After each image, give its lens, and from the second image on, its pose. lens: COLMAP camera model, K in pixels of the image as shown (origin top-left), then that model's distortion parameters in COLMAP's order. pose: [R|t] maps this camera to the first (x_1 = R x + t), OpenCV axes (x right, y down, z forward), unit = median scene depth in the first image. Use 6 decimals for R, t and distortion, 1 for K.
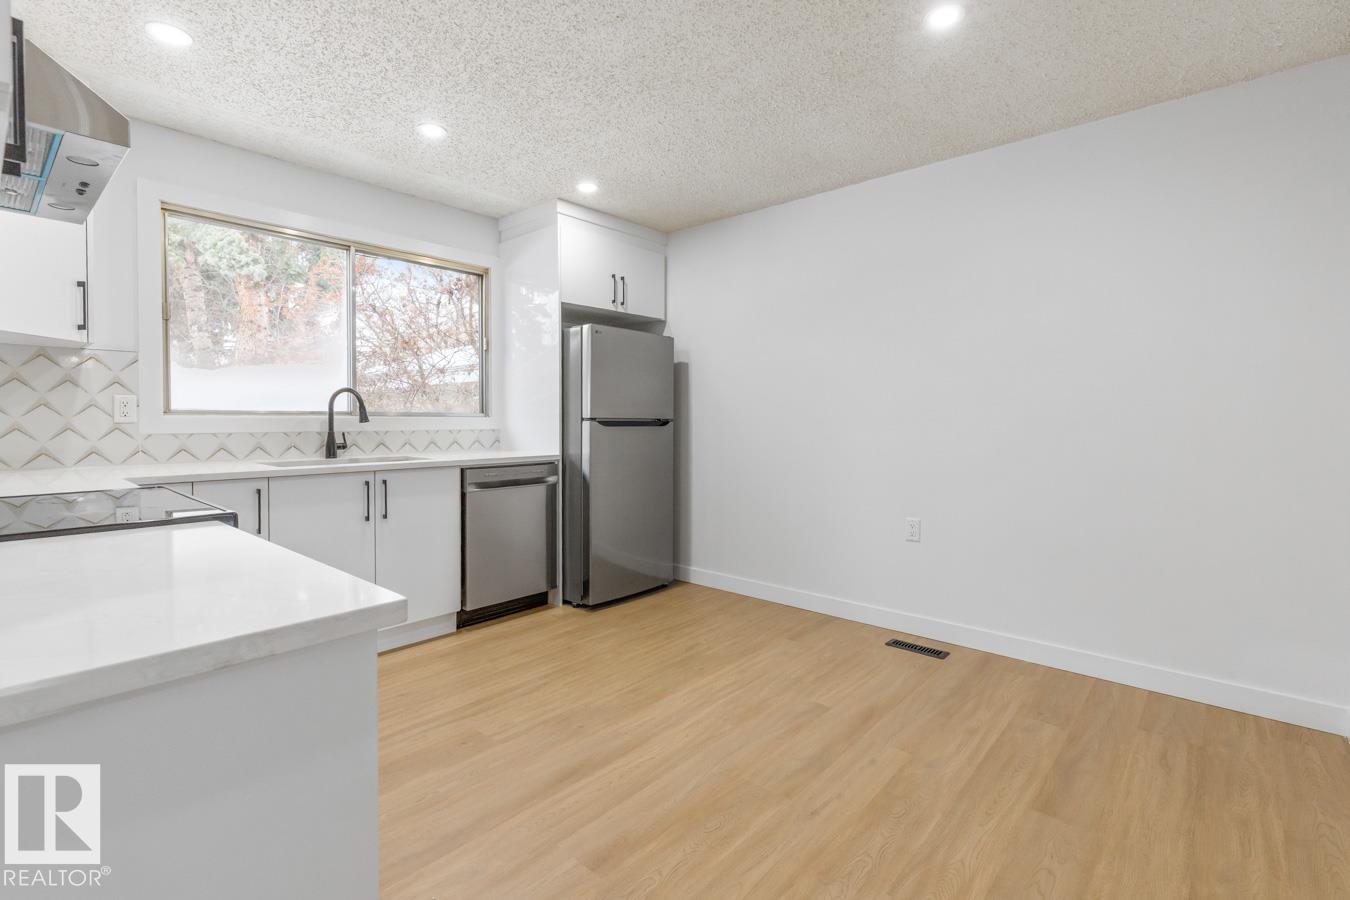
lens RADIAL K [[619.4, 0, 656.2], [0, 619.4, 431.6], [0, 0, 1]] dist [-0.001013, -0.000639]
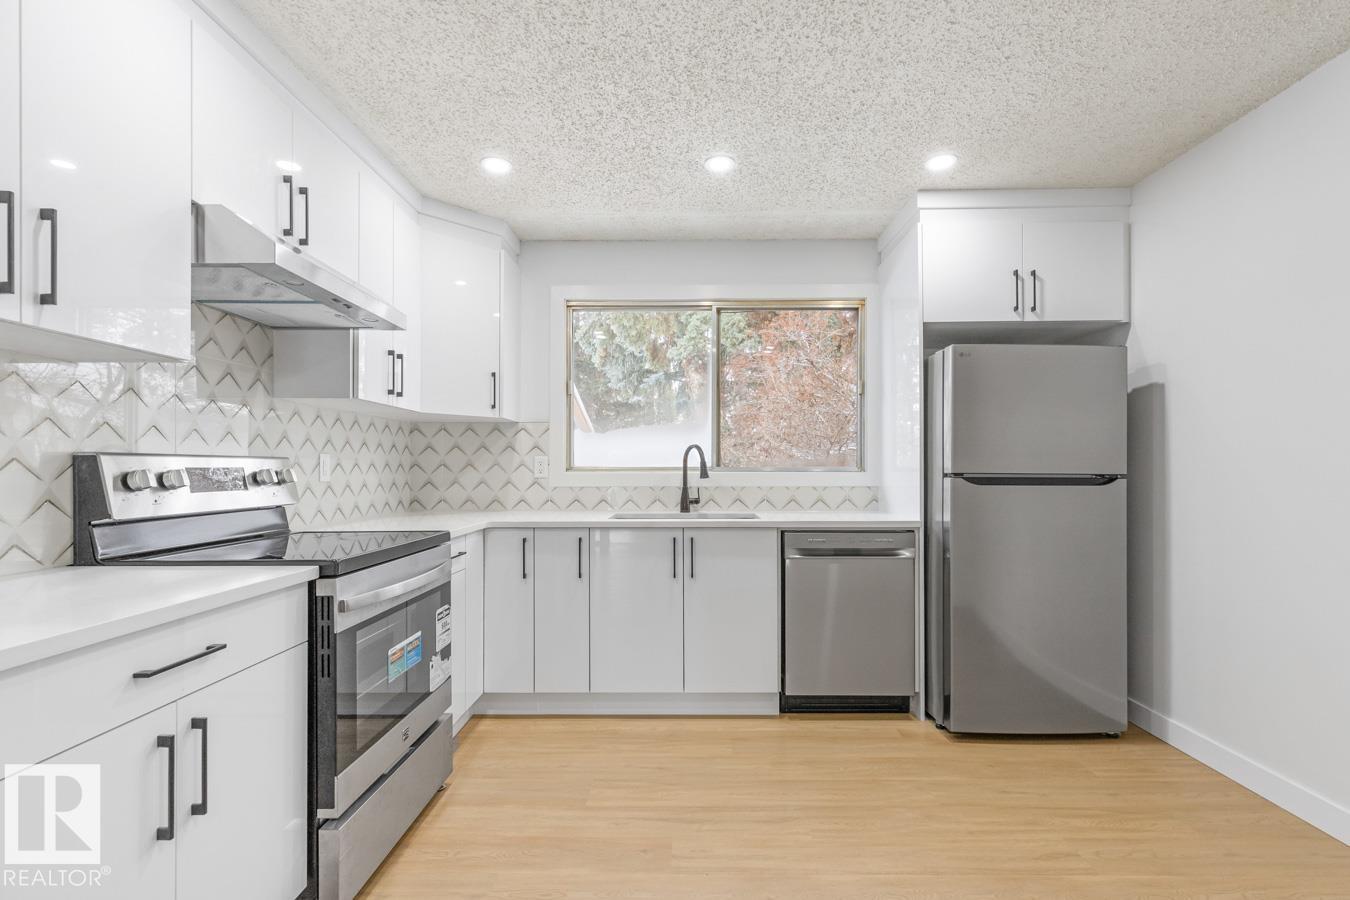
lens RADIAL K [[619.4, 0, 672.6], [0, 619.4, 468.7], [0, 0, 1]] dist [-0.001013, -0.000639]
pose [[0.665818, -0.007353, -0.746078, 0.248877], [-0.012884, 0.999689, -0.021351, -0.008085], [0.746003, 0.023828, 0.665516, 0.303624]]
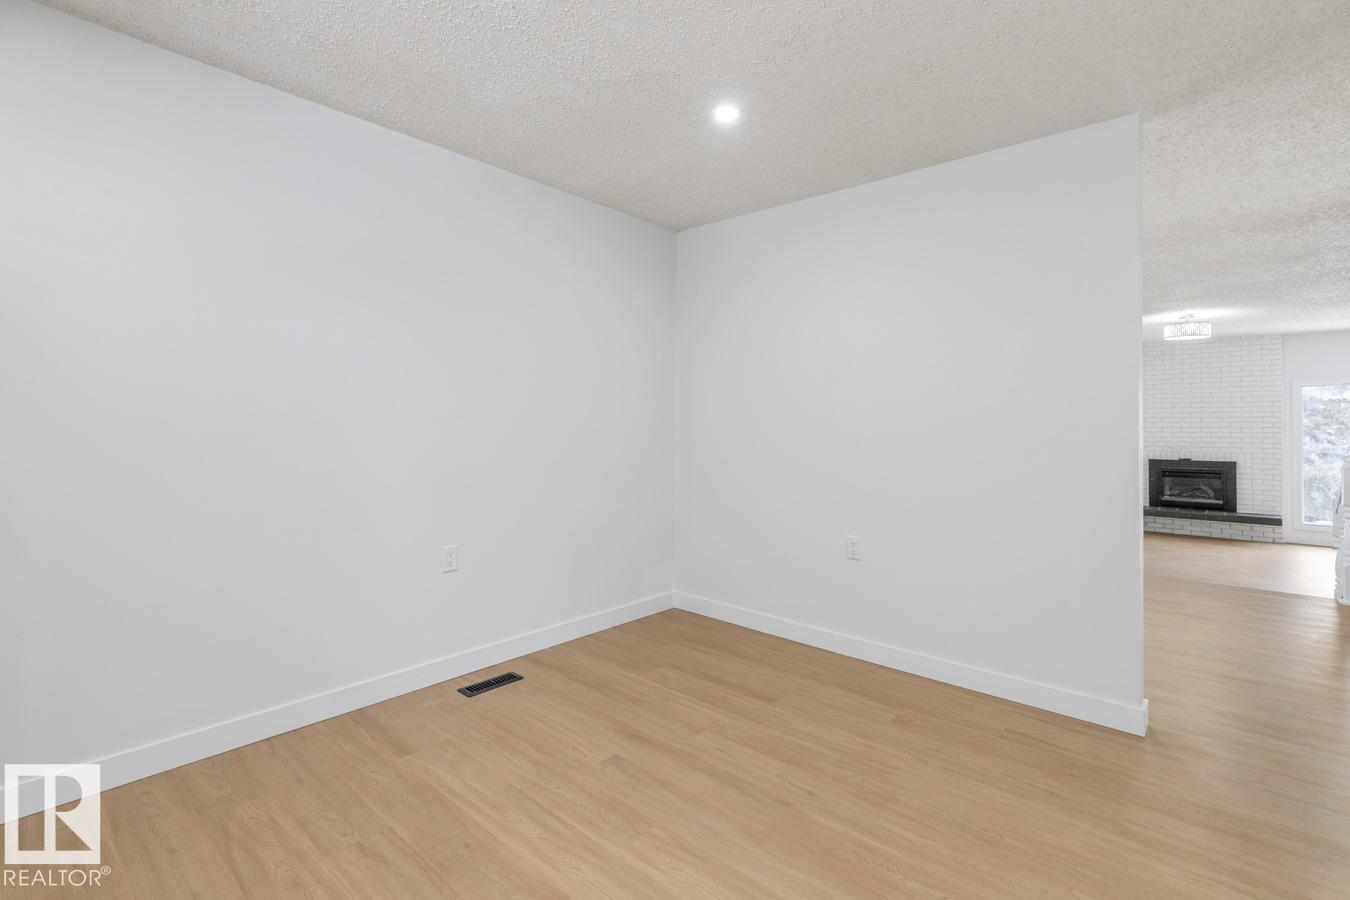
lens RADIAL K [[619.4, 0, 686.4], [0, 619.4, 420.3], [0, 0, 1]] dist [-0.001013, -0.000639]
pose [[-0.026539, 0.008654, 0.999610, -0.491150], [0.014148, 0.999866, -0.008281, -0.025701], [-0.999548, 0.013923, -0.026658, 0.715491]]
